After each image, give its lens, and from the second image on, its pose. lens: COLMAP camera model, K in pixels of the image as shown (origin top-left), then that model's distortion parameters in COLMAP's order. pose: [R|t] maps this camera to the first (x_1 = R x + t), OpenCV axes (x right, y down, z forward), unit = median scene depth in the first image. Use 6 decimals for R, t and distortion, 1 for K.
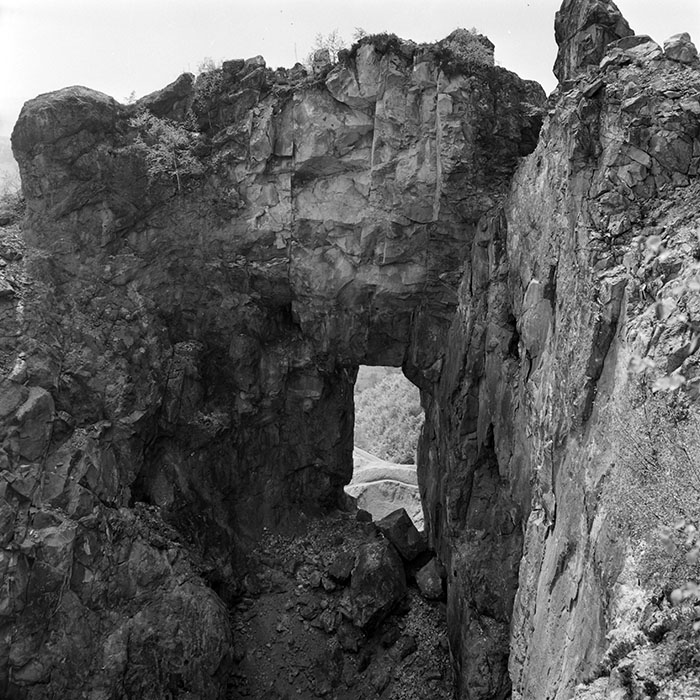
lens RADIAL K [[1036.0, 0, 357.9], [0, 1036.0, 350.3], [0, 0, 1]] dist [0.056510, 0.015183]
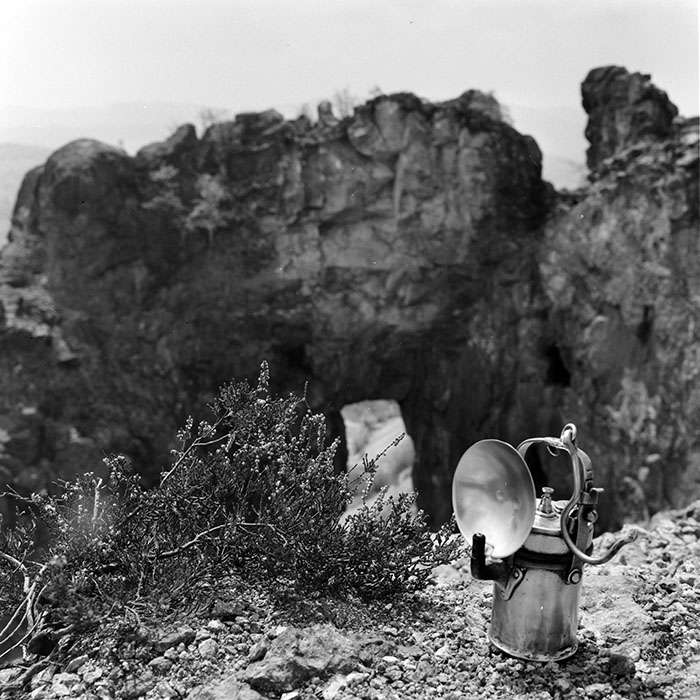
lens RADIAL K [[1138.1, 0, 350.0], [0, 1138.1, 350.0], [0, 0, 1]] dist [0.039780, 0.002128]
pose [[0.936764, -0.070831, 0.342719, -0.432500], [0.072894, 0.997316, 0.006874, -0.049672], [-0.342286, 0.018543, 0.939413, -0.074418]]
